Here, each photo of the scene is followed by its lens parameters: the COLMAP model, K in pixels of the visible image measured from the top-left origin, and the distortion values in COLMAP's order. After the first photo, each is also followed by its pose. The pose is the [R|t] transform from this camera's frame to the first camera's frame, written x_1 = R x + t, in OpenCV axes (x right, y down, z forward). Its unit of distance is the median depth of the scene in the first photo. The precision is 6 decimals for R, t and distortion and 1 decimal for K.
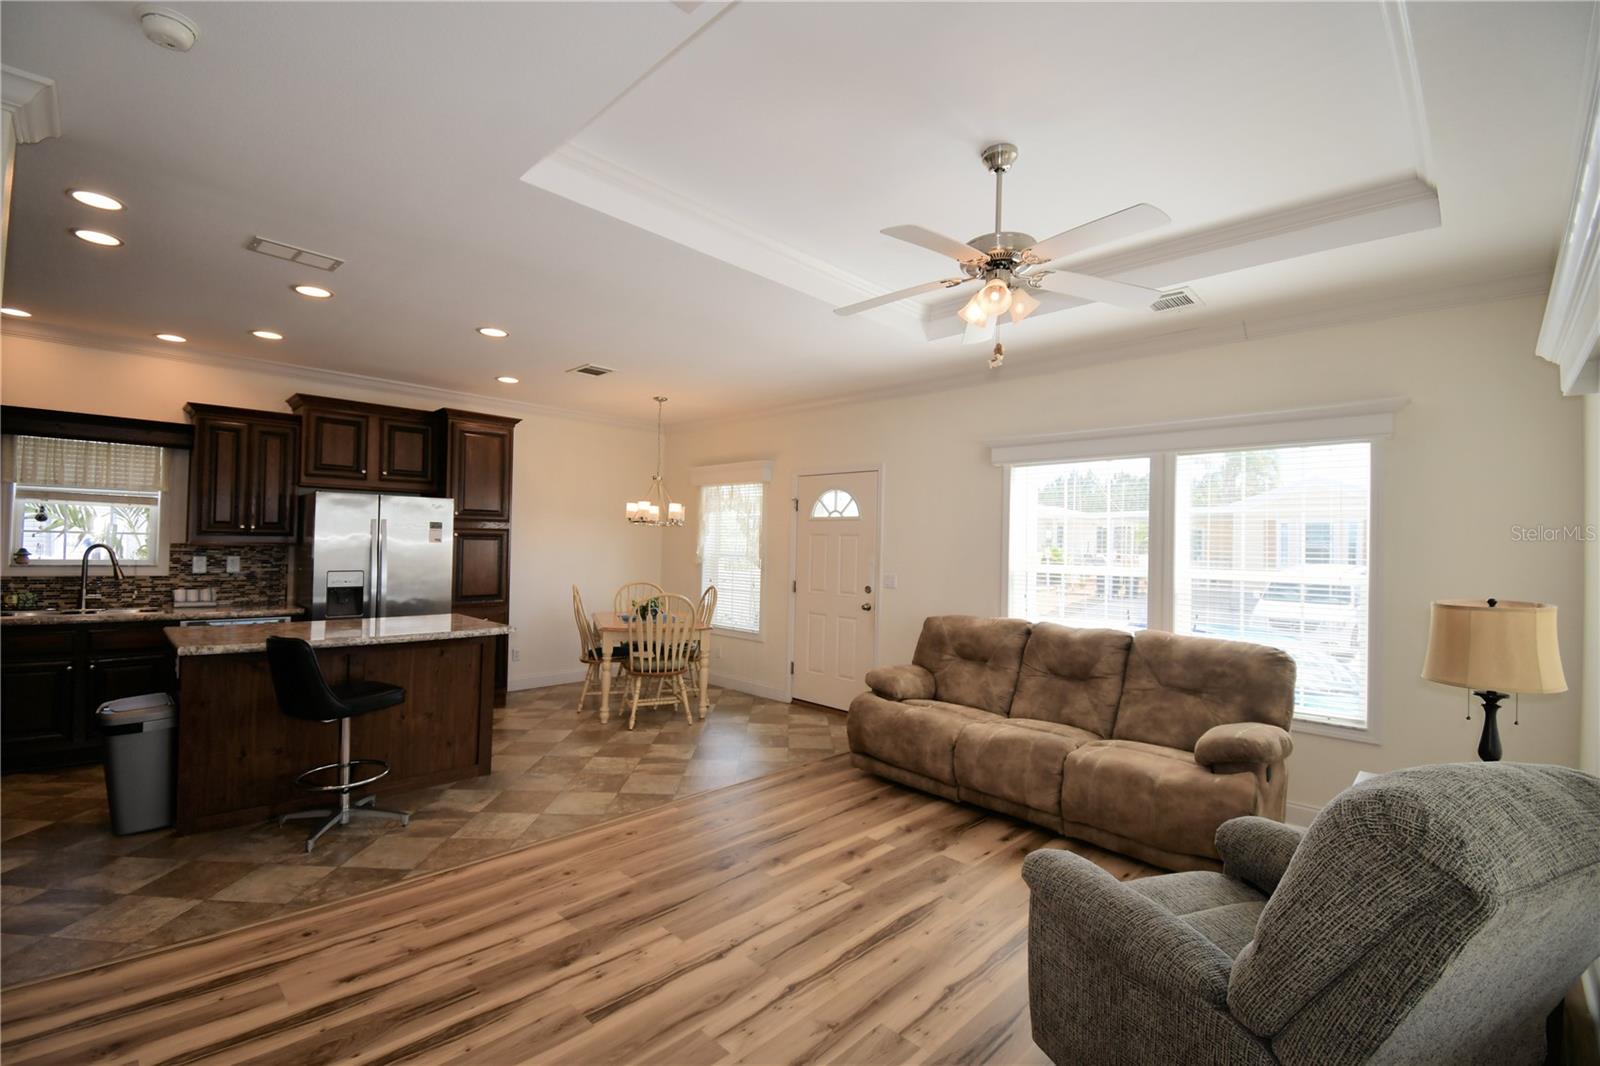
lens RADIAL K [[698.1, 0, 791.7], [0, 698.1, 528.9], [0, 0, 1]] dist [0.011289, -0.019202]
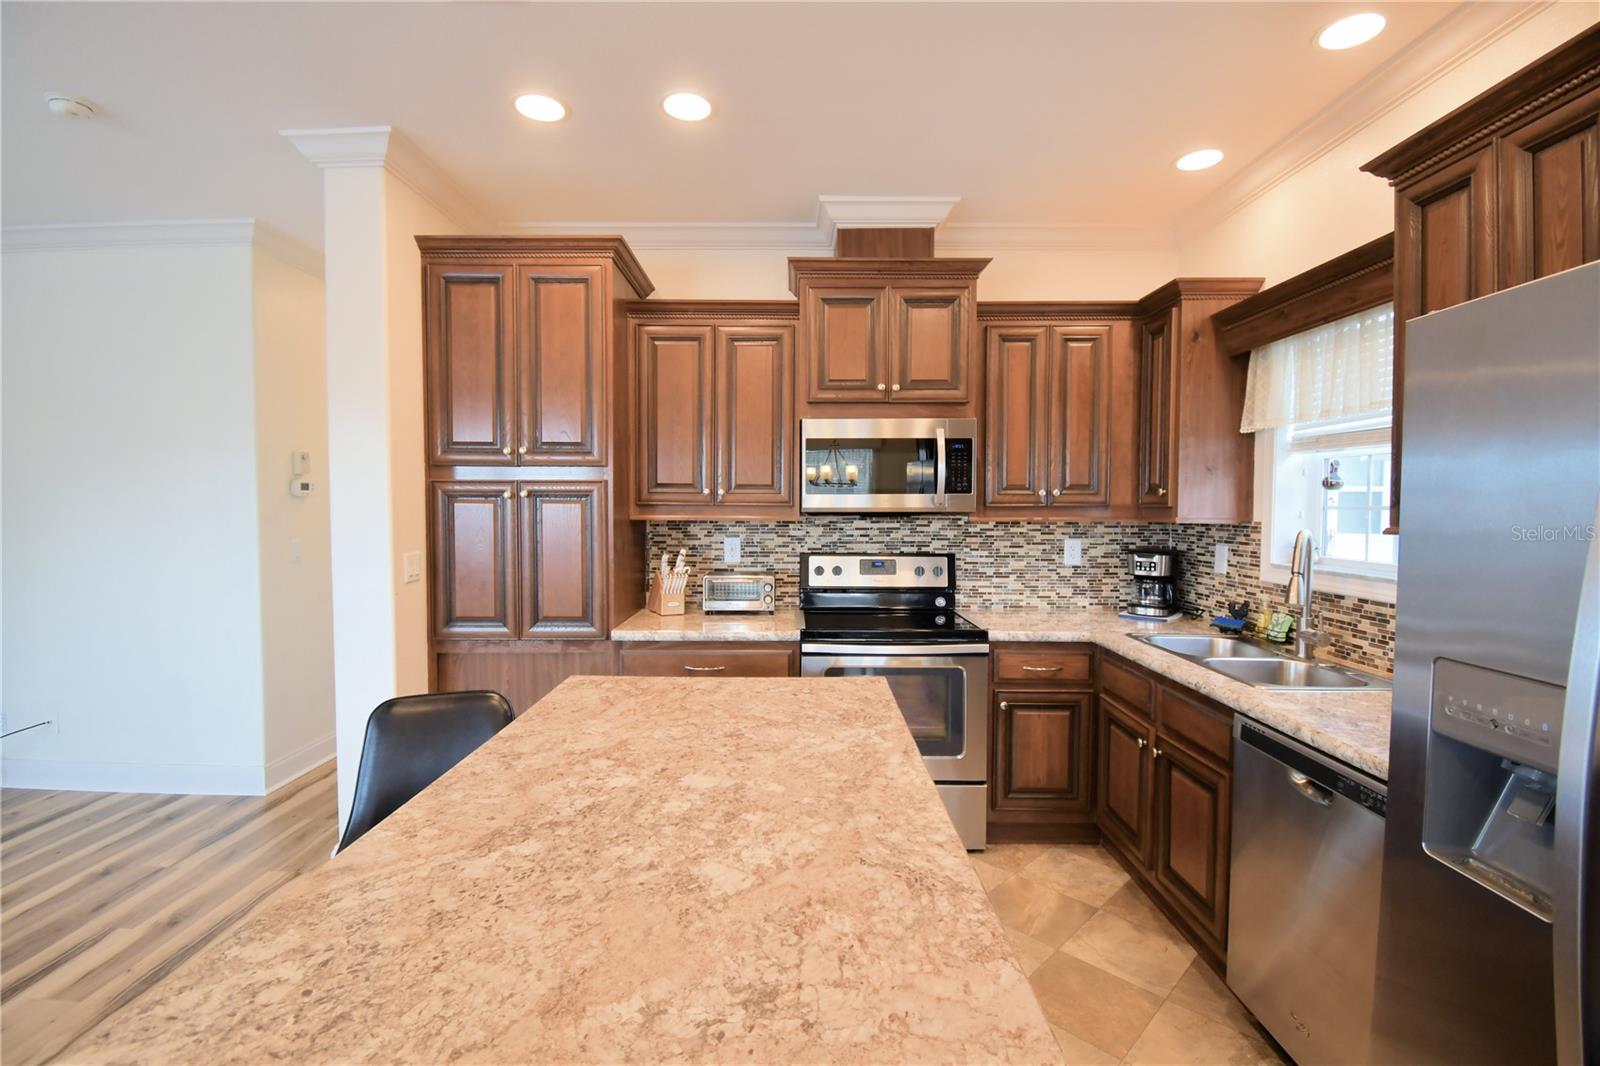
lens RADIAL K [[698.1, 0, 793.5], [0, 698.1, 534.1], [0, 0, 1]] dist [0.011289, -0.019202]
pose [[-0.714940, 0.006289, -0.699158, -0.411630], [0.000732, 0.999966, 0.008247, 0.021748], [0.699186, 0.005384, -0.714920, 1.181612]]
